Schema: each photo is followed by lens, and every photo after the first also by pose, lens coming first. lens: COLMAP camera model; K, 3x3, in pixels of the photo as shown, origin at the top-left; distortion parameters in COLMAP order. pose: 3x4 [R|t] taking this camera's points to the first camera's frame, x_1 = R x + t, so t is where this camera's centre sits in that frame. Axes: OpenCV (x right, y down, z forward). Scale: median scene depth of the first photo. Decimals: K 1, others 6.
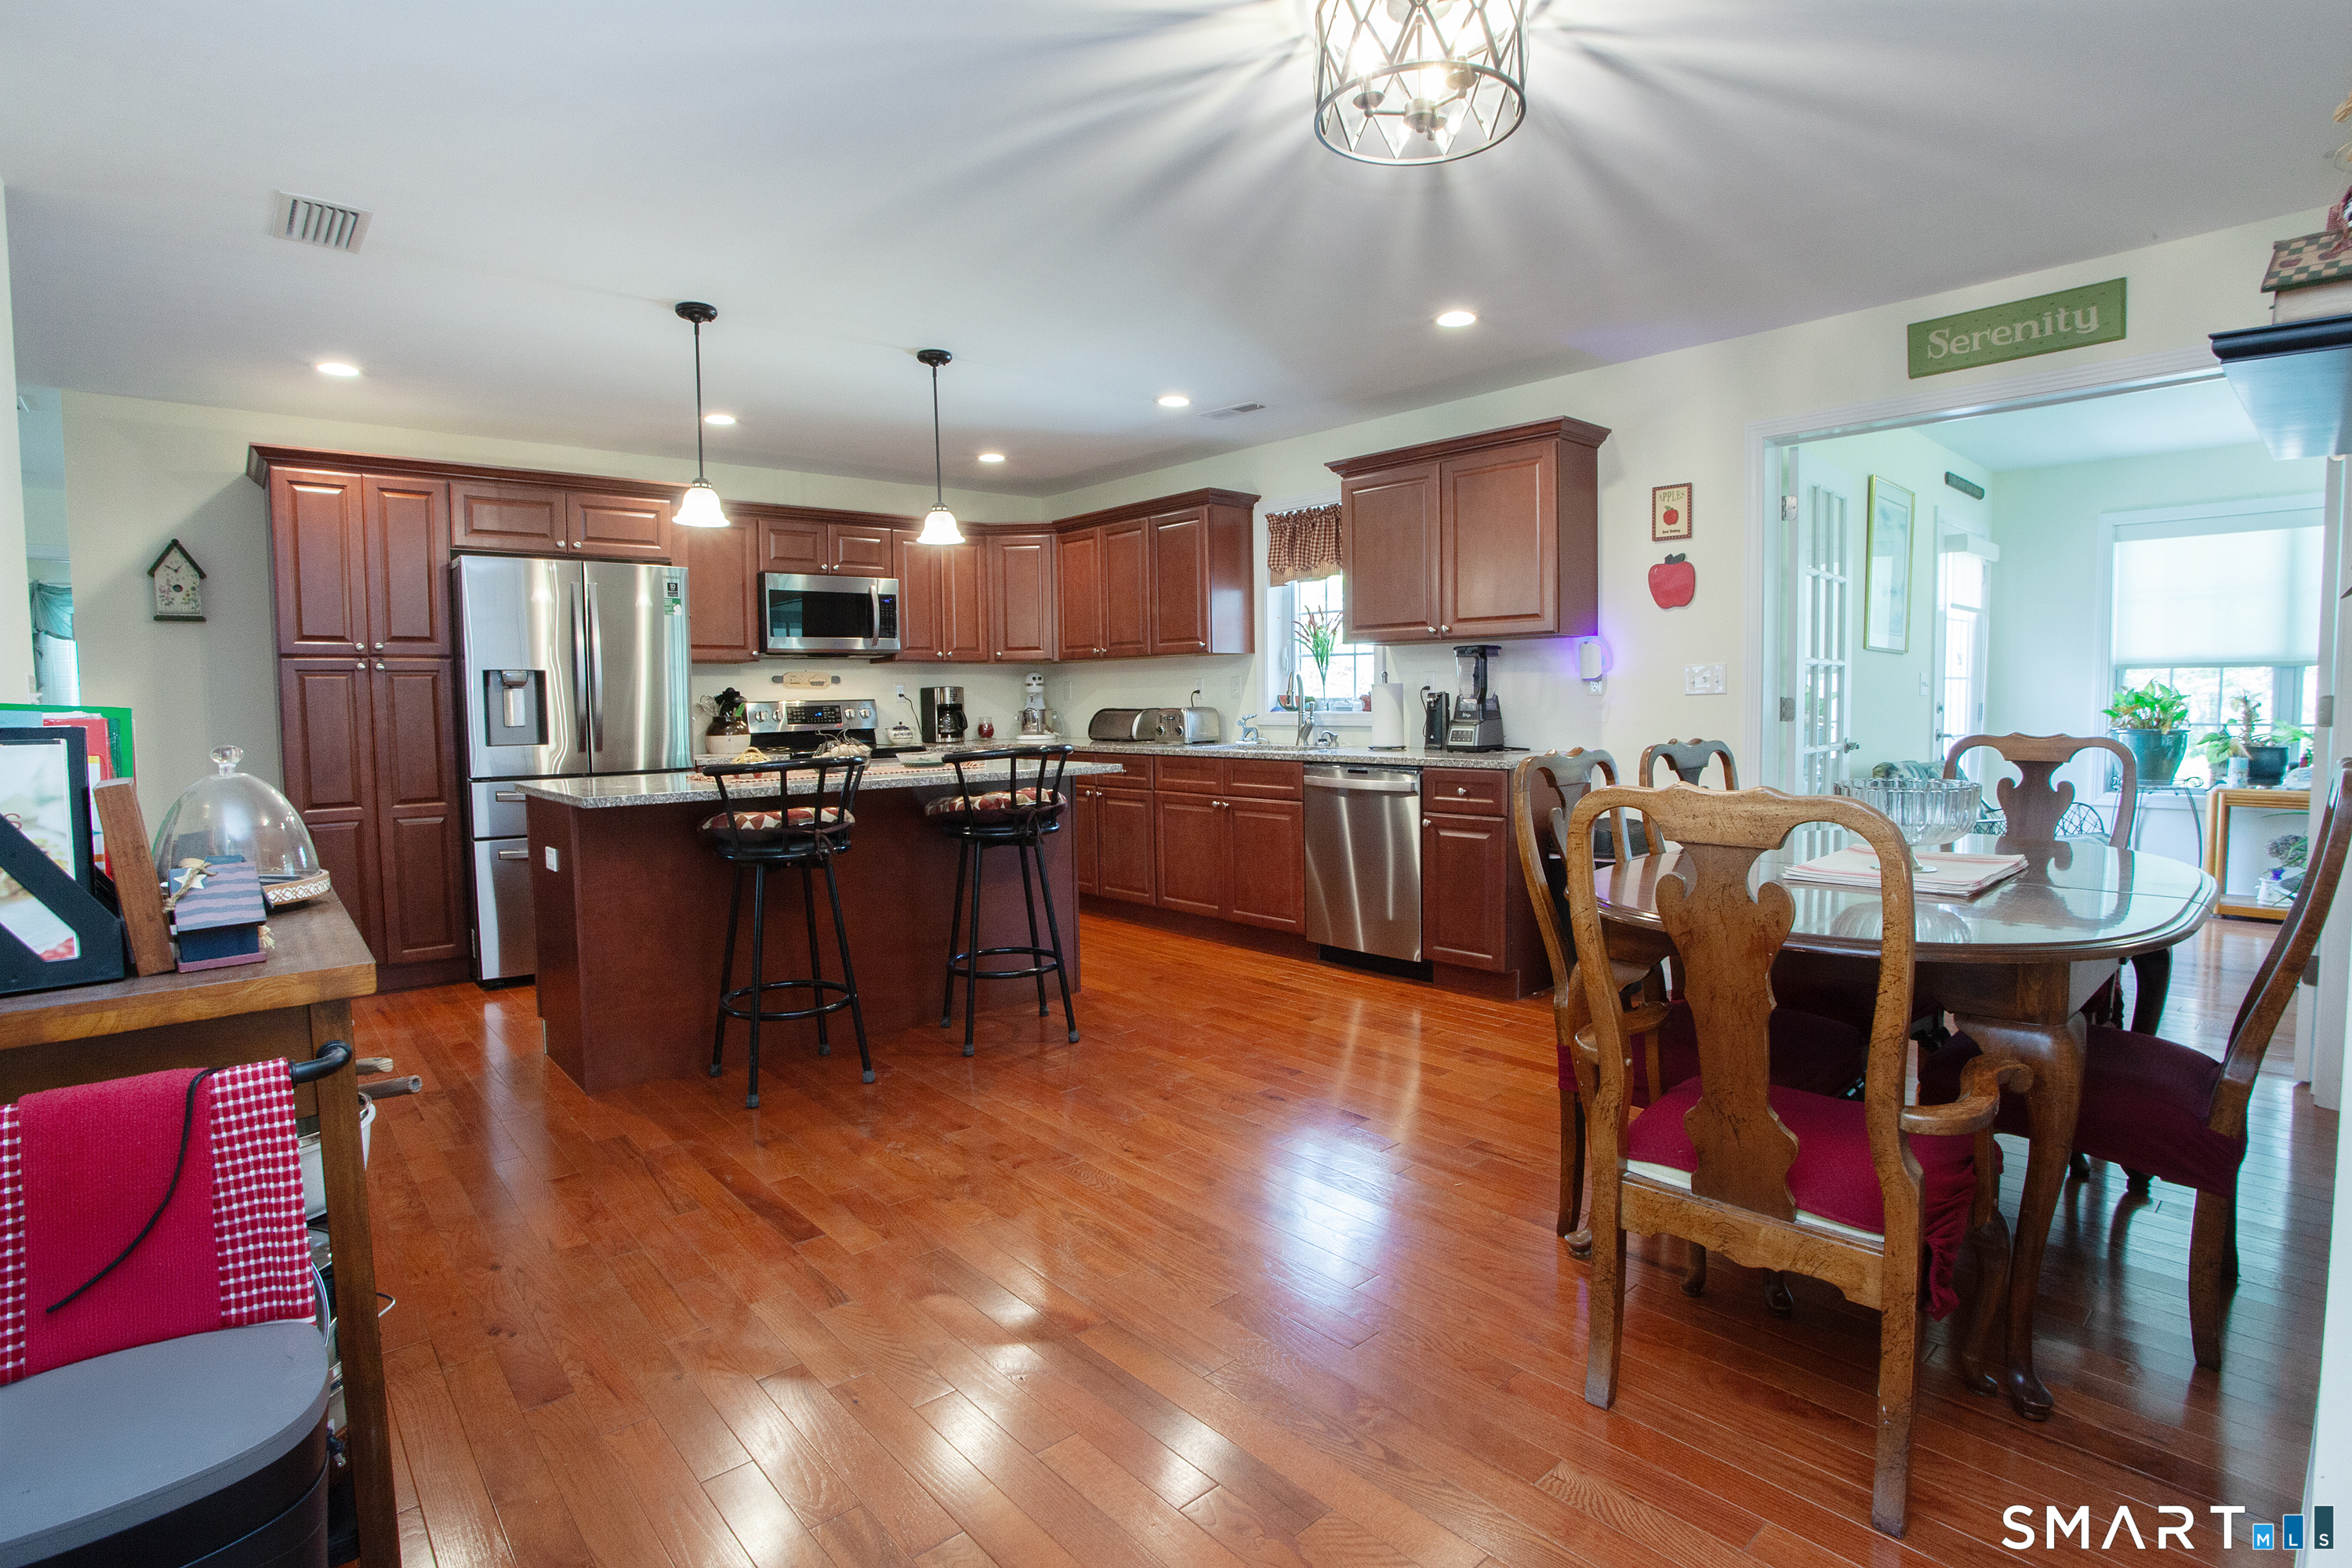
lens RADIAL K [[1165.5, 0, 1183.5], [0, 1165.5, 775.8], [0, 0, 1]] dist [-0.098282, 0.045870]
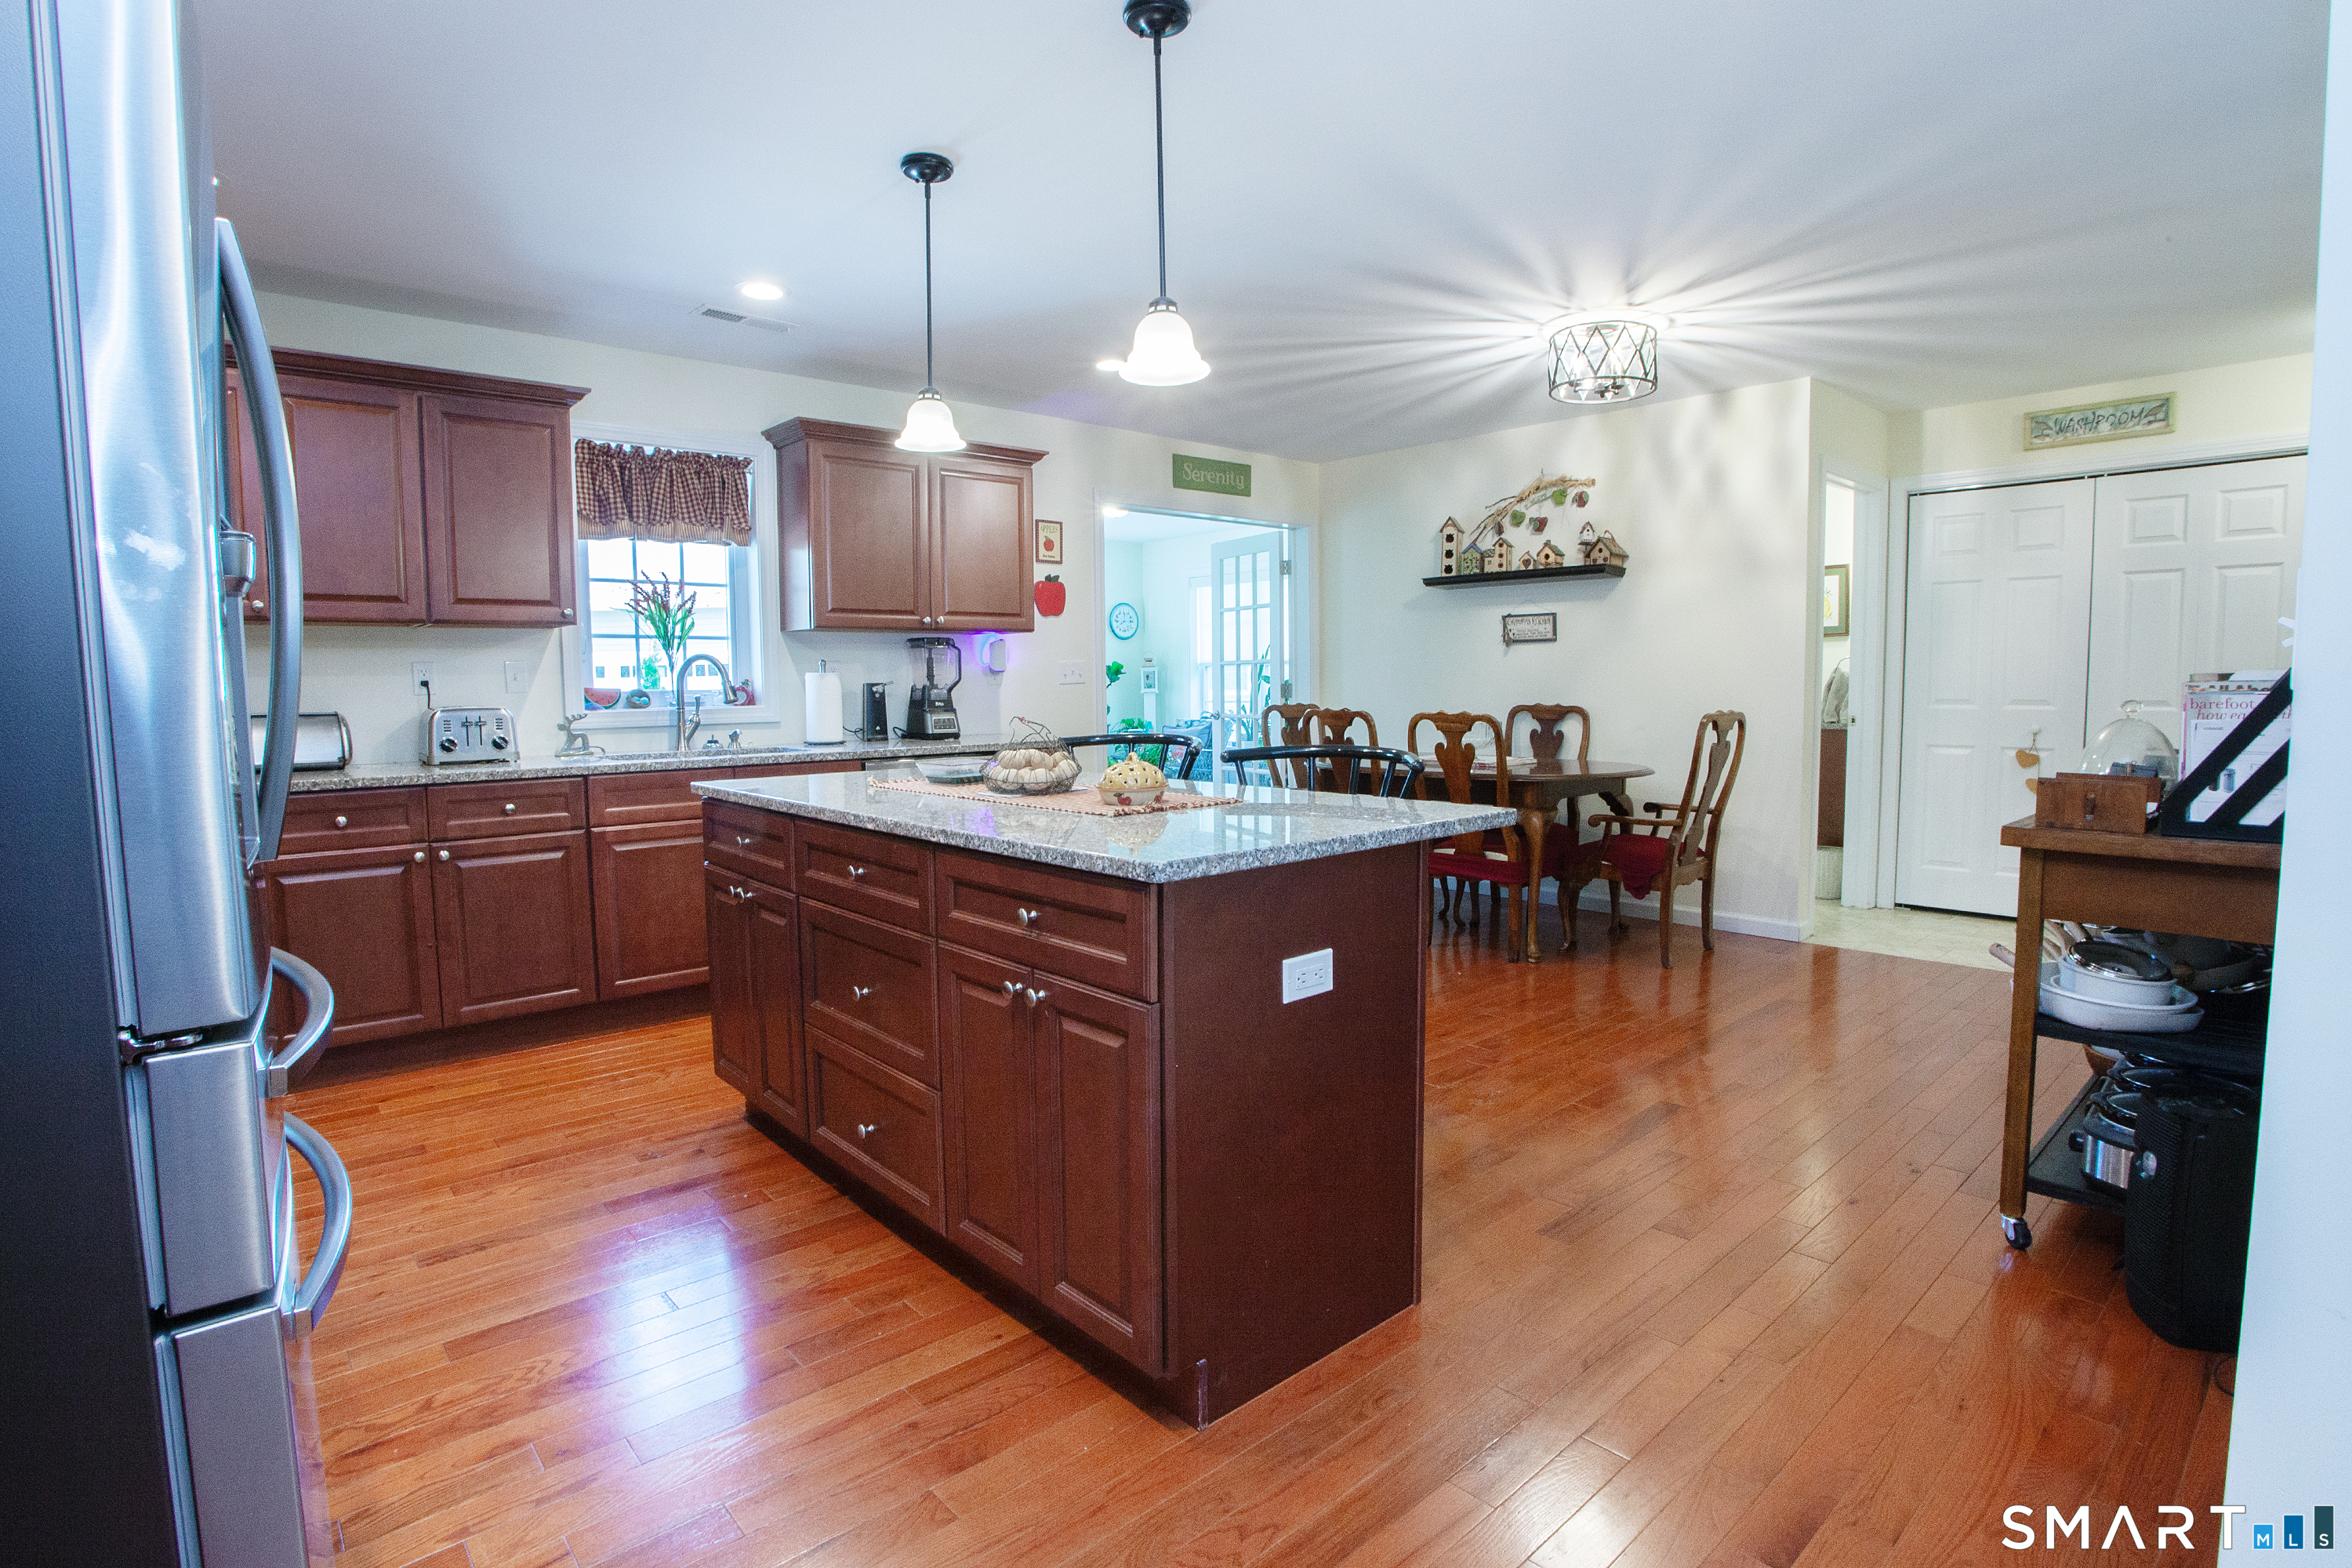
lens RADIAL K [[1165.5, 0, 1183.5], [0, 1165.5, 775.8], [0, 0, 1]] dist [-0.098282, 0.045870]
pose [[-0.004385, -0.068909, 0.997613, -0.755077], [0.075638, 0.994742, 0.069043, -0.041133], [-0.997126, 0.075760, 0.000850, 0.739942]]
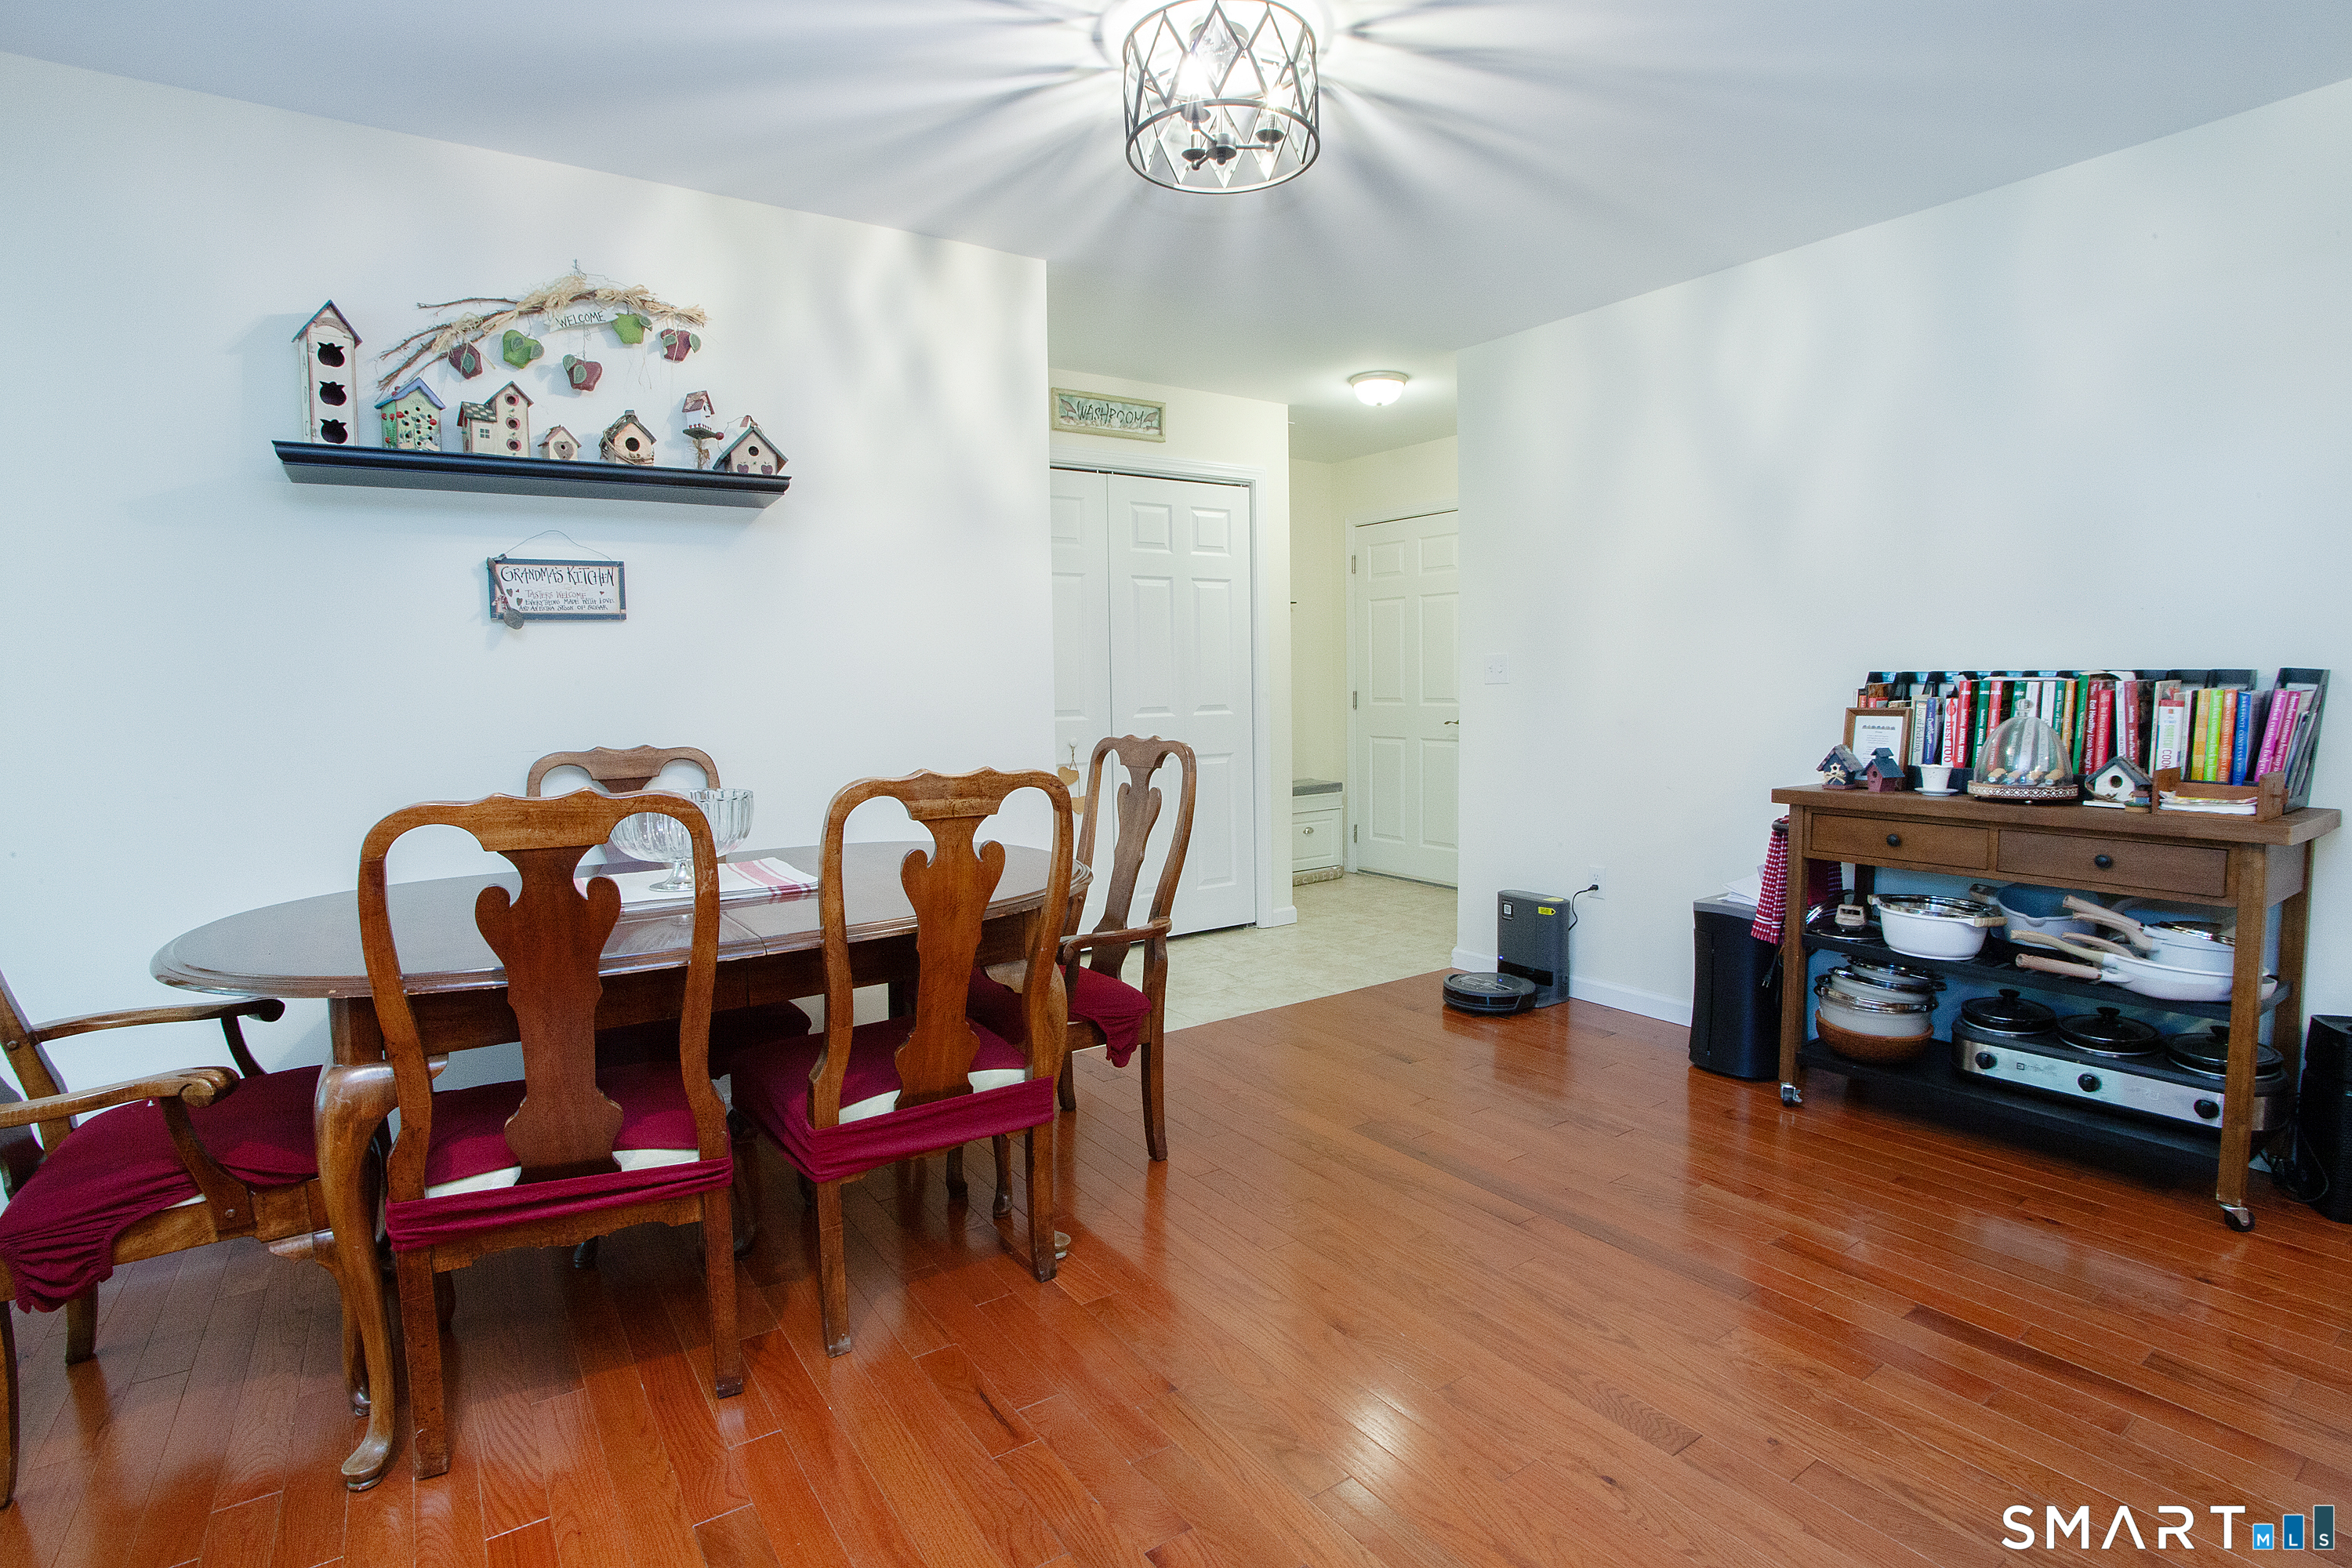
lens RADIAL K [[1151.6, 0, 1180.2], [0, 1151.6, 775.9], [0, 0, 1]] dist [-0.100156, 0.044258]
pose [[-0.992891, 0.018997, 0.117502, 0.045560], [0.036292, 0.988492, 0.146853, -0.062352], [-0.113360, 0.150074, -0.982155, 0.881996]]
